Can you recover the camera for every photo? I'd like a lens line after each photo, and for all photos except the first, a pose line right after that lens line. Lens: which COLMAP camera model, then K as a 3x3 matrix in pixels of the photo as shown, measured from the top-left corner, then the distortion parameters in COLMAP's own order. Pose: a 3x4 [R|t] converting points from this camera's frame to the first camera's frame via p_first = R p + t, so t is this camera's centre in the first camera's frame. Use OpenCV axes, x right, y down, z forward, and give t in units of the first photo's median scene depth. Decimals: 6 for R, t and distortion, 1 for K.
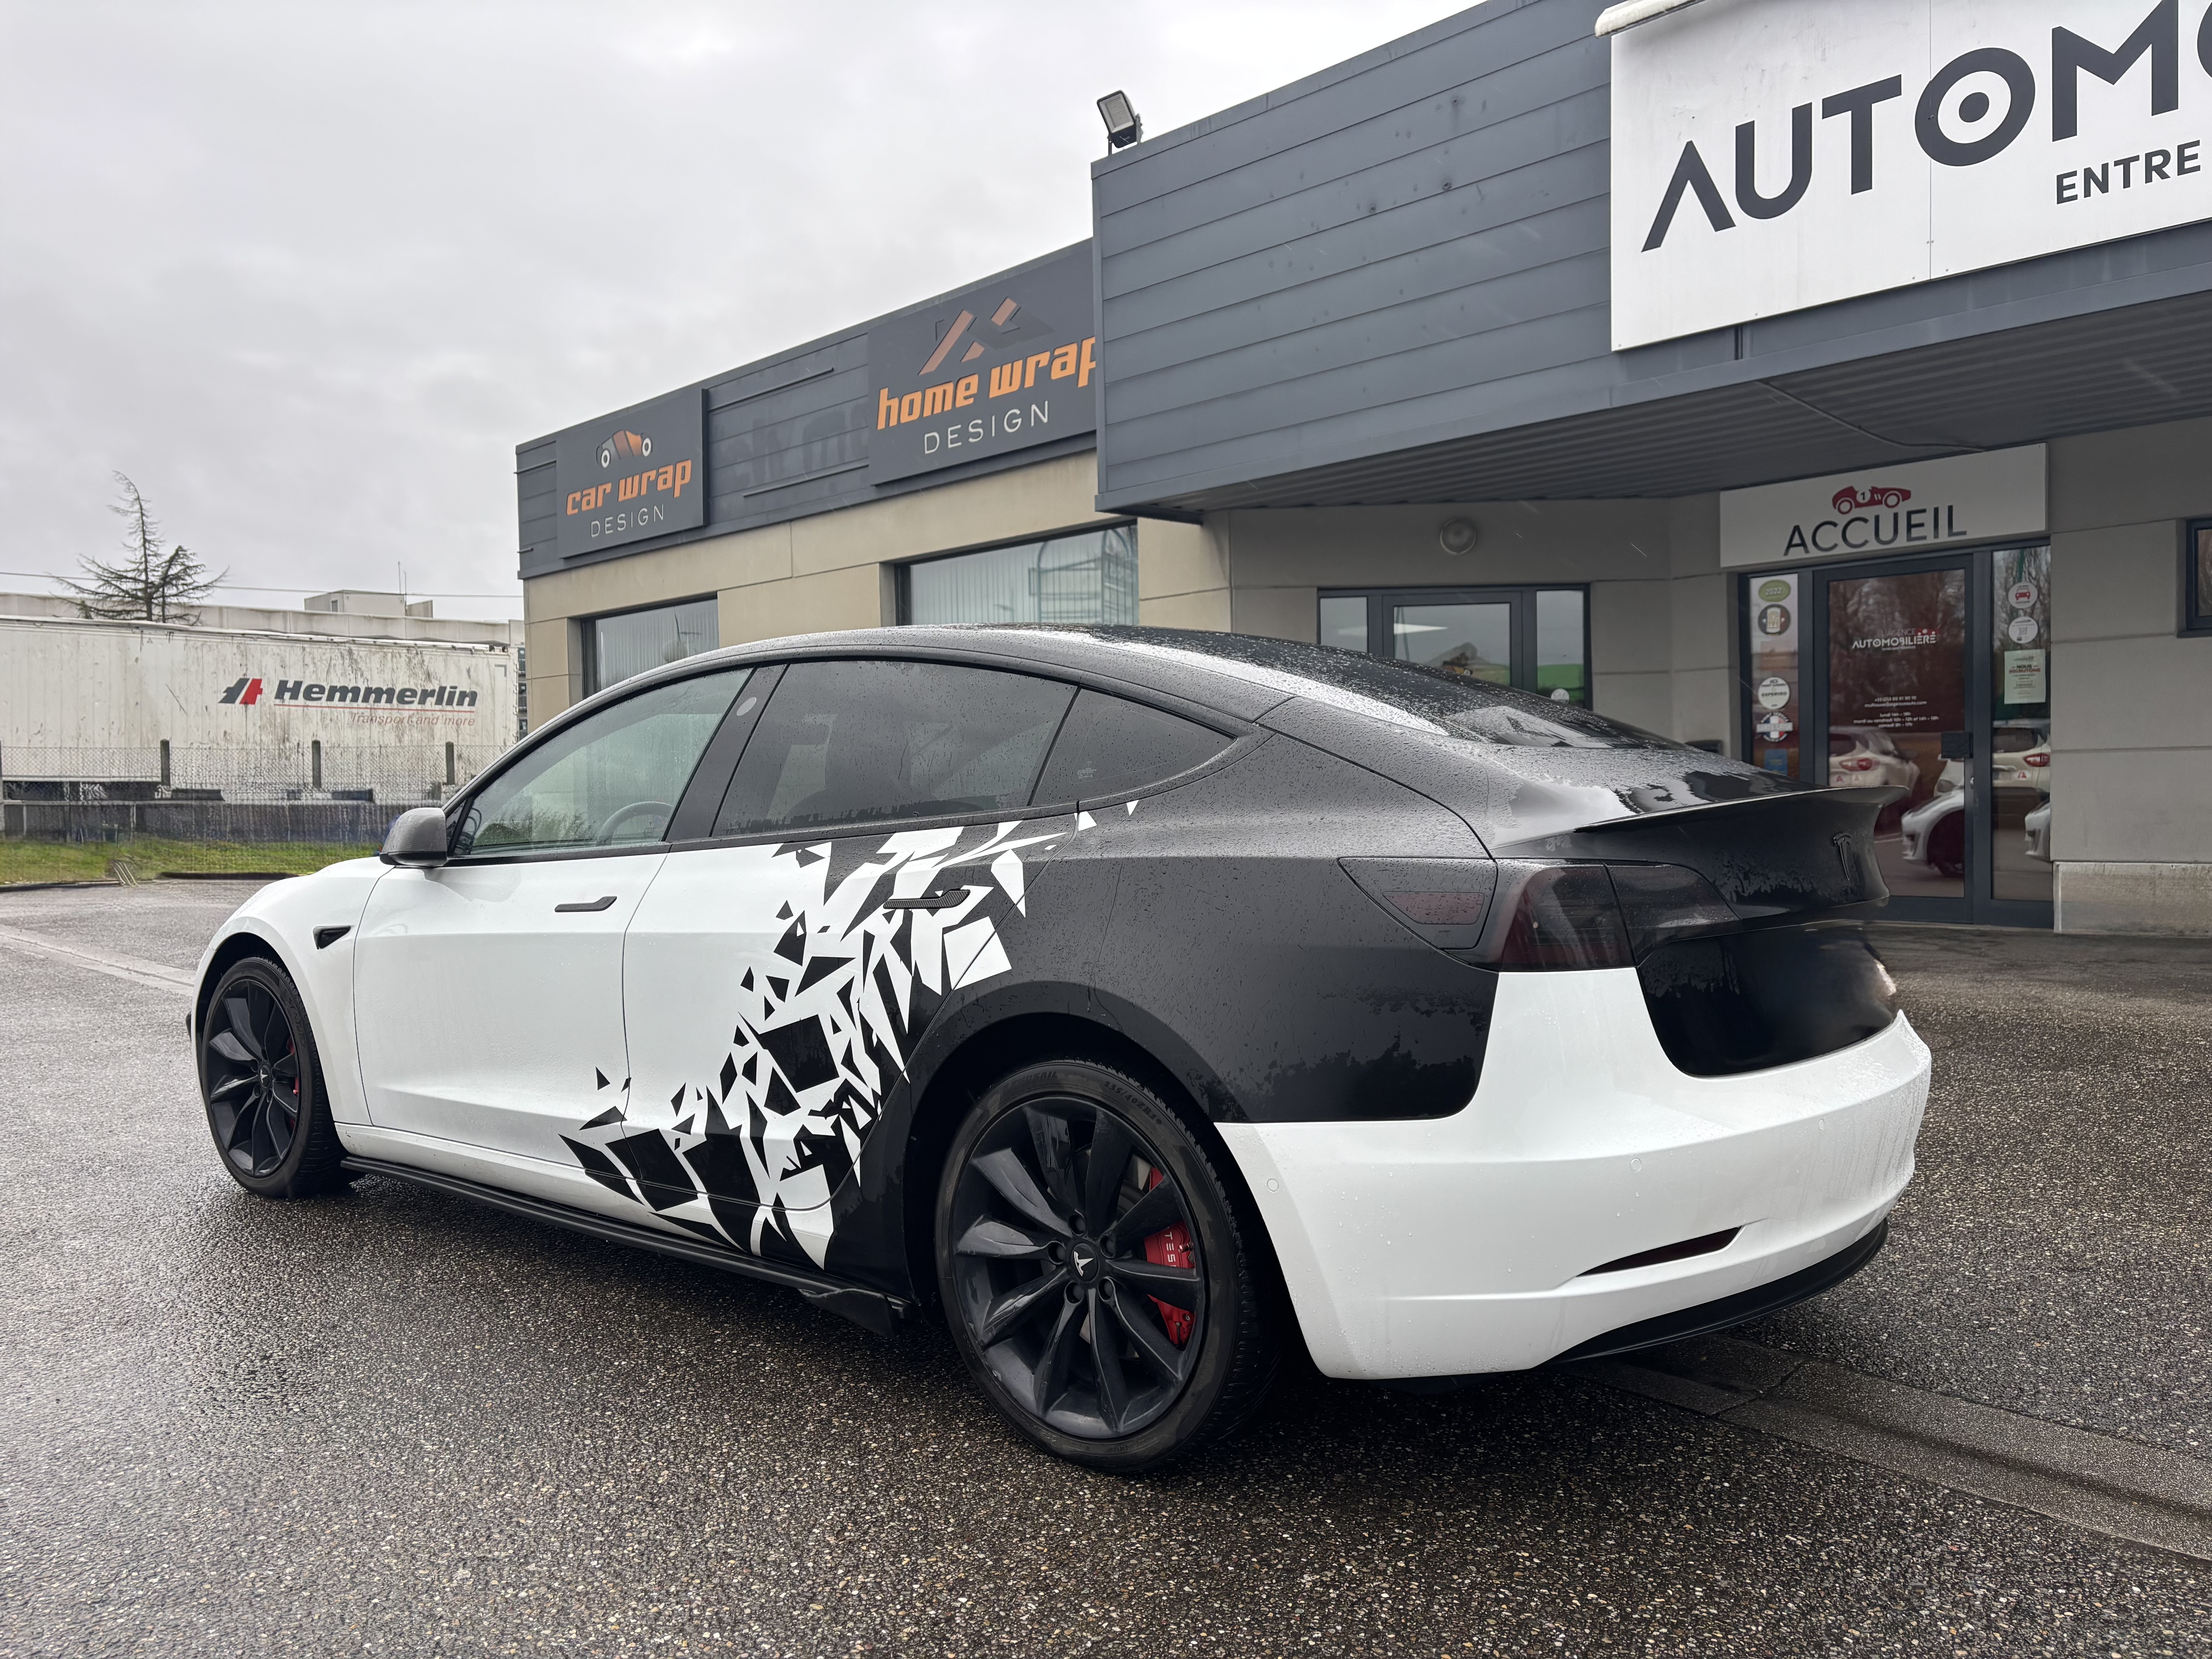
lens RADIAL K [[1664.4, 0, 1106.0], [0, 1664.4, 829.5], [0, 0, 1]] dist [0.069539, -0.078121]
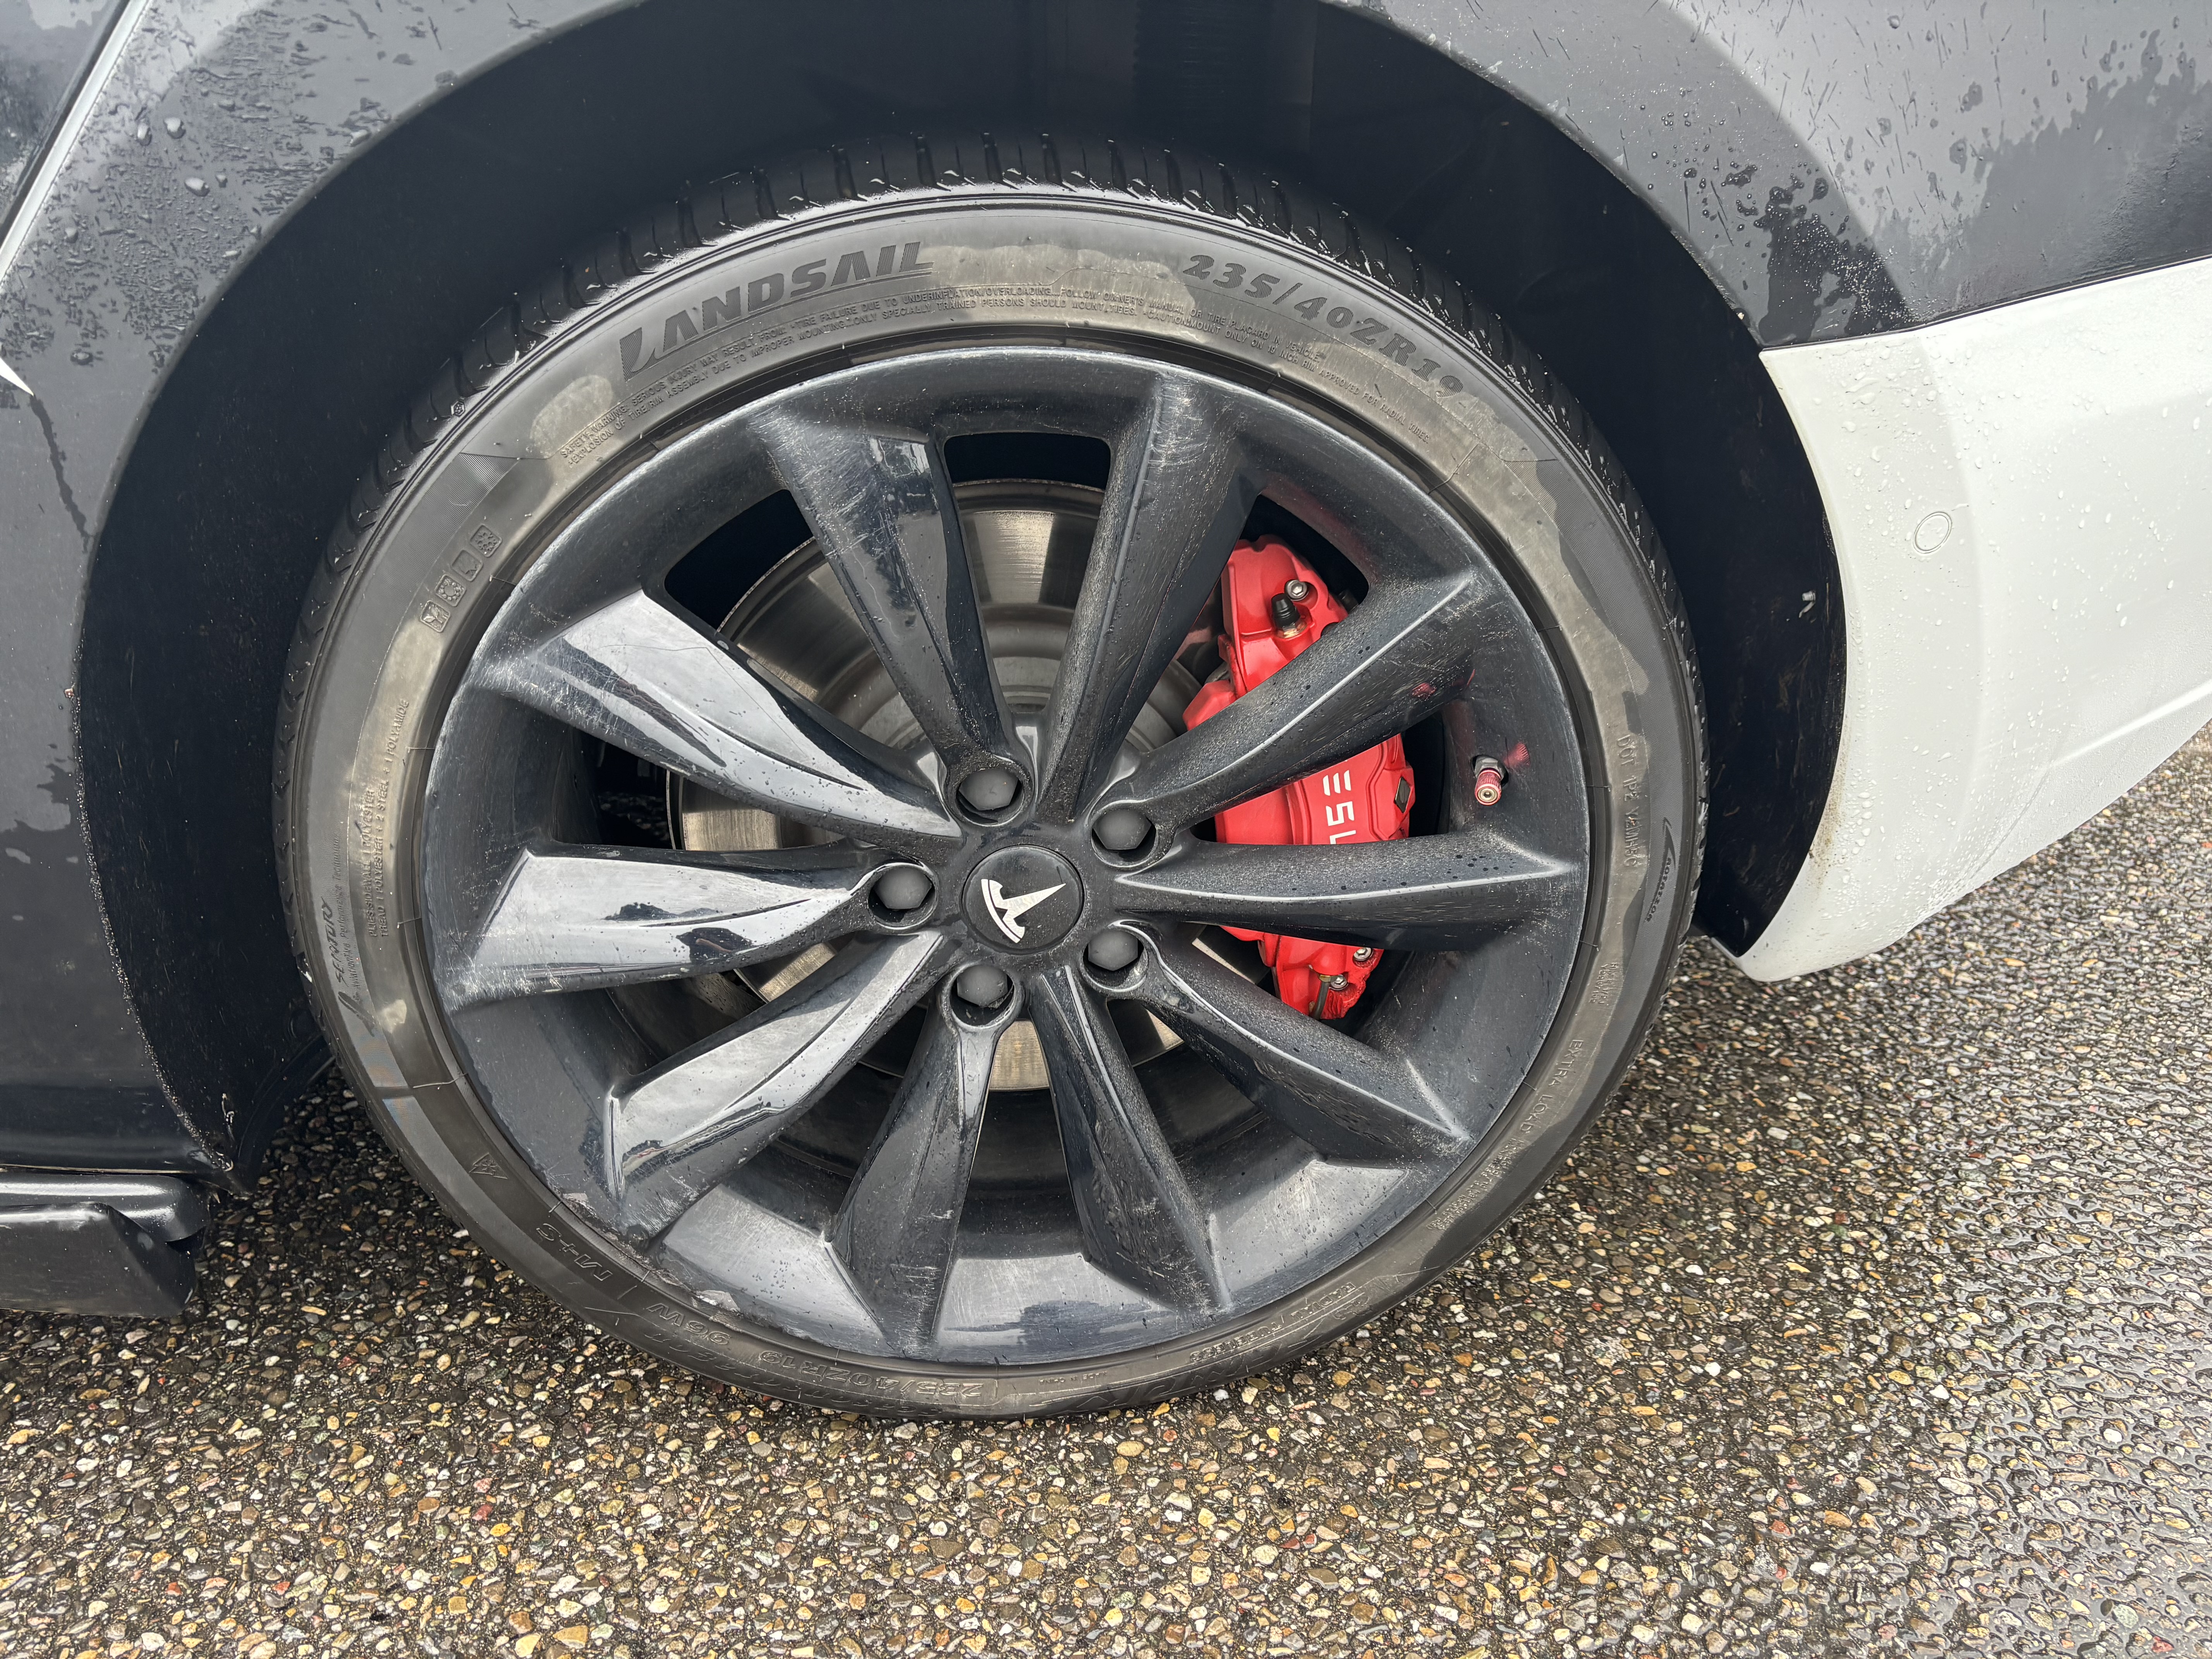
lens RADIAL K [[1664.4, 0, 1106.0], [0, 1664.4, 829.5], [0, 0, 1]] dist [0.069539, -0.078121]
pose [[0.705734, -0.331230, 0.626280, -0.117826], [-0.004616, 0.881812, 0.471579, 0.068389], [-0.708462, -0.335700, 0.620795, 0.516997]]
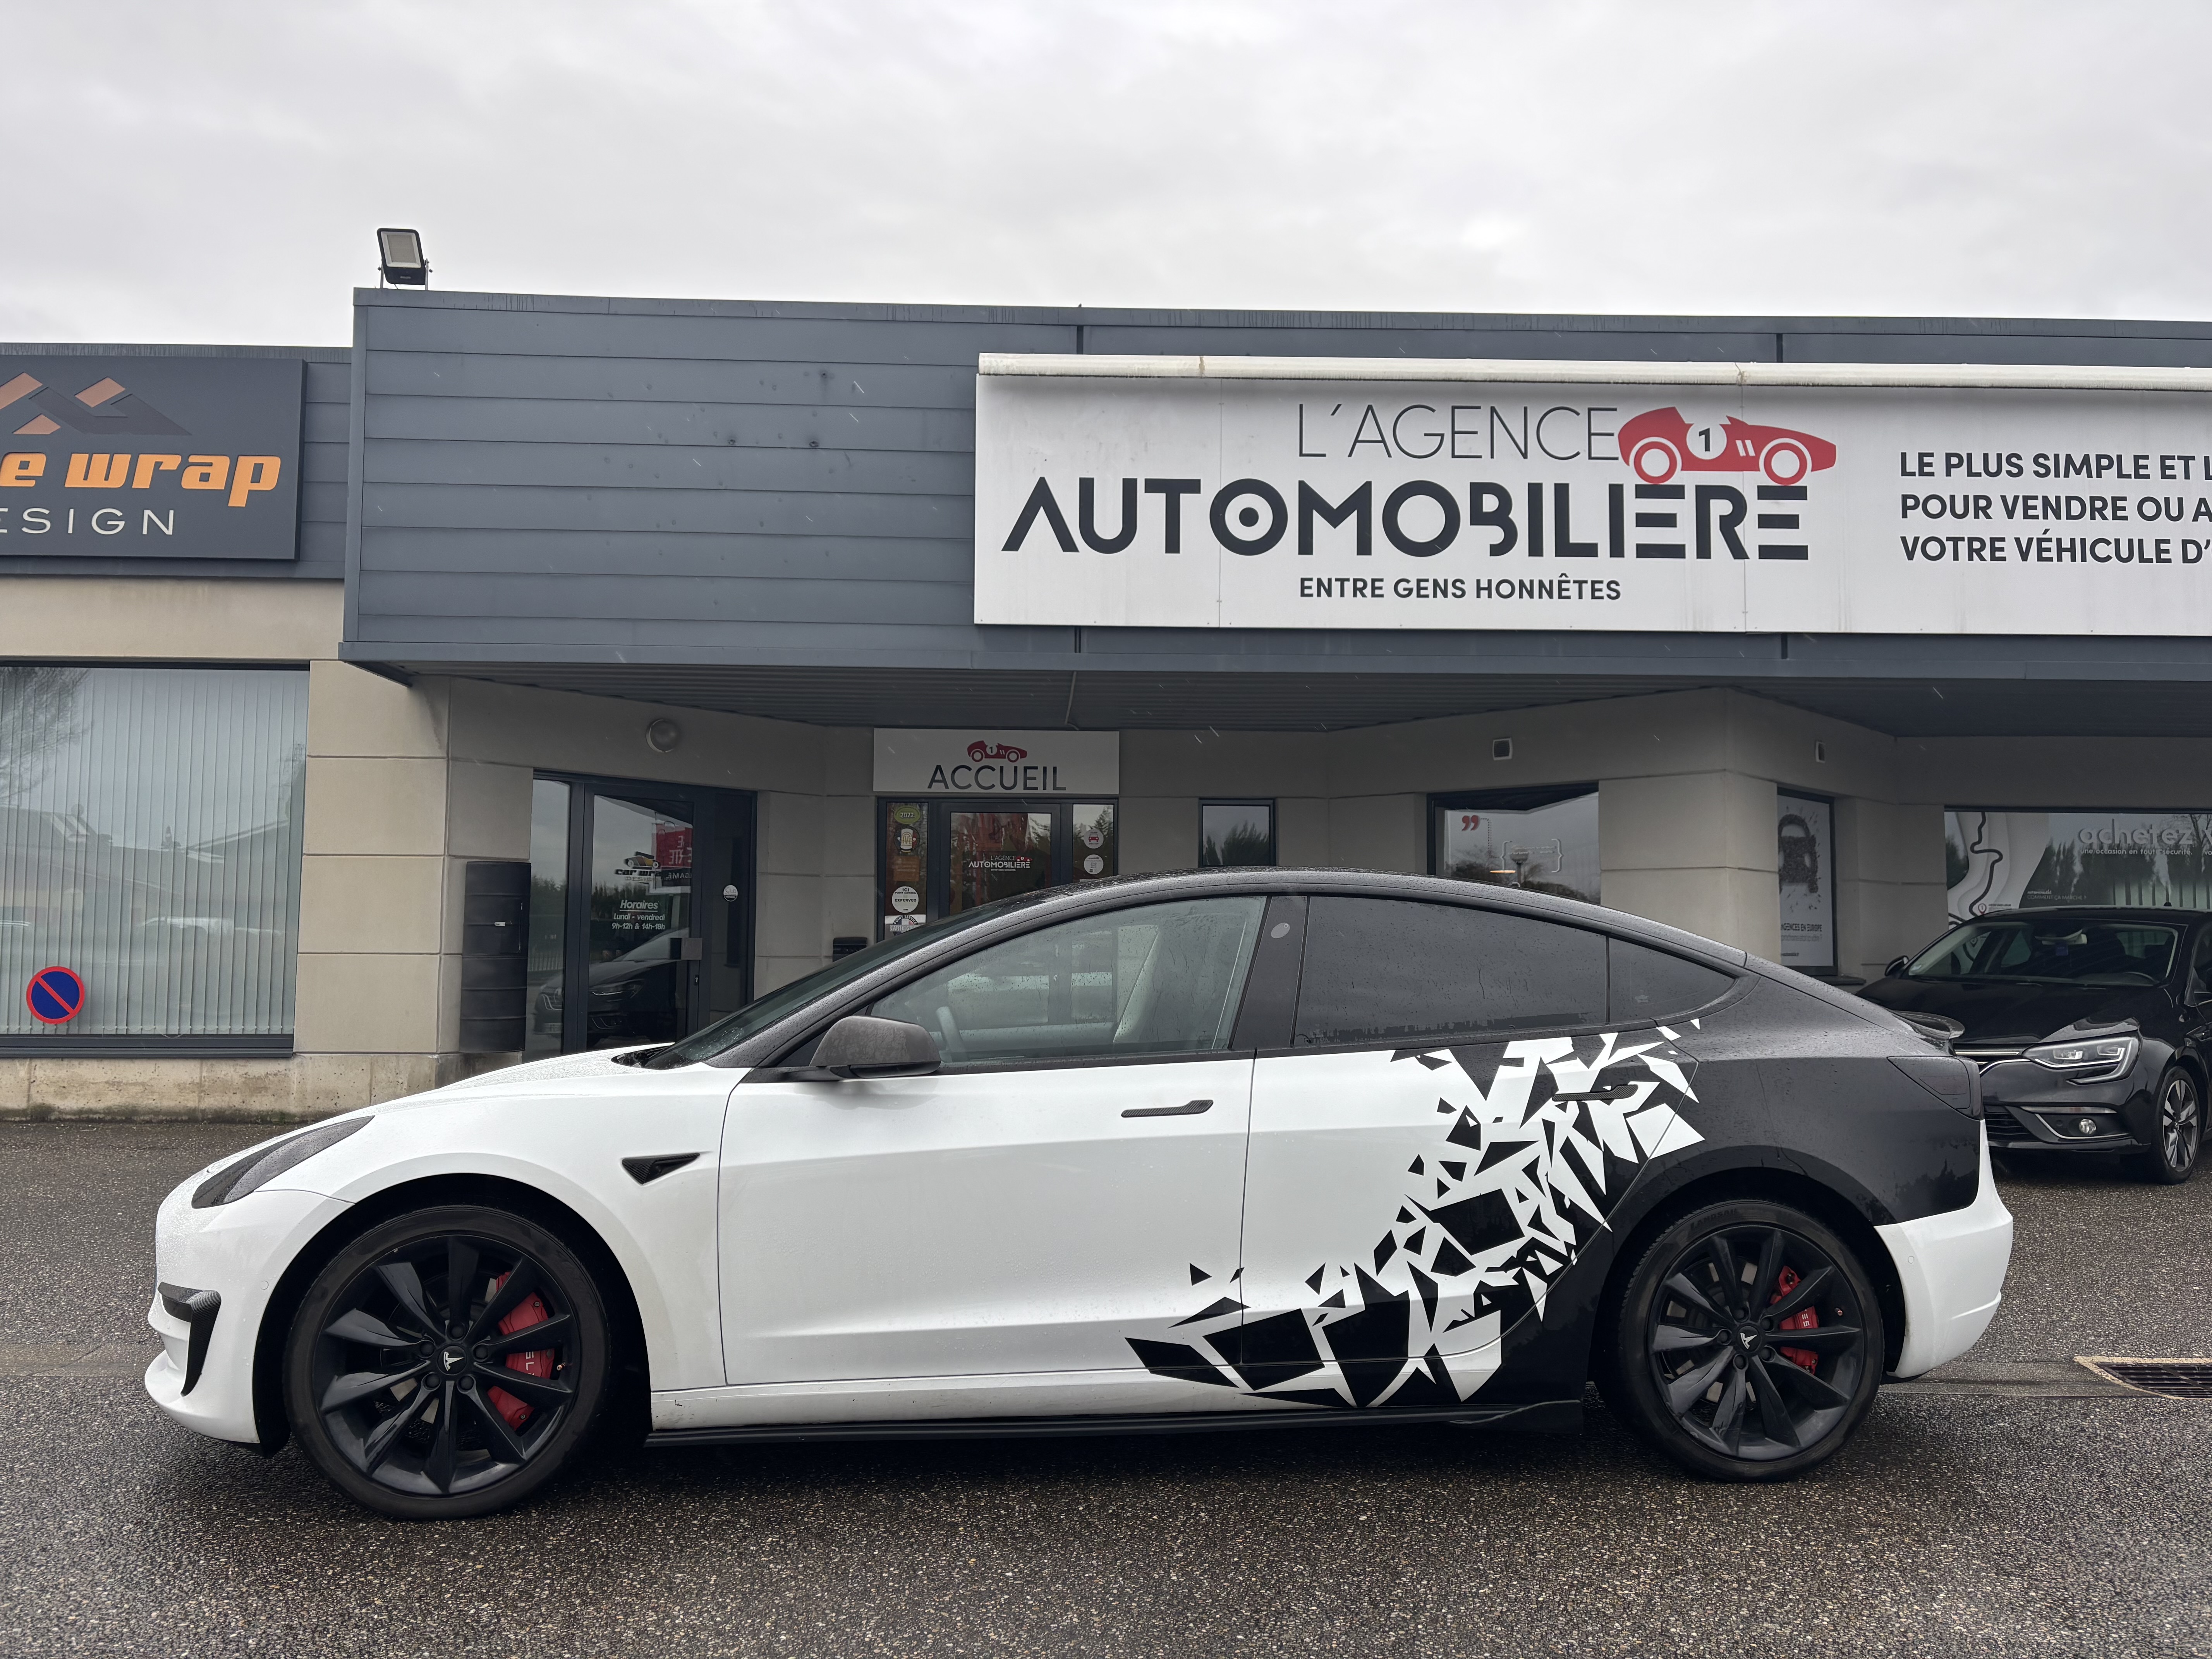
lens RADIAL K [[1622.4, 0, 1103.9], [0, 1622.4, 862.1], [0, 0, 1]] dist [0.074299, -0.094858]
pose [[0.674137, 0.064625, 0.735774, -0.939570], [-0.002680, 0.996372, -0.085059, -0.021001], [-0.738602, 0.055369, 0.671864, 0.274857]]
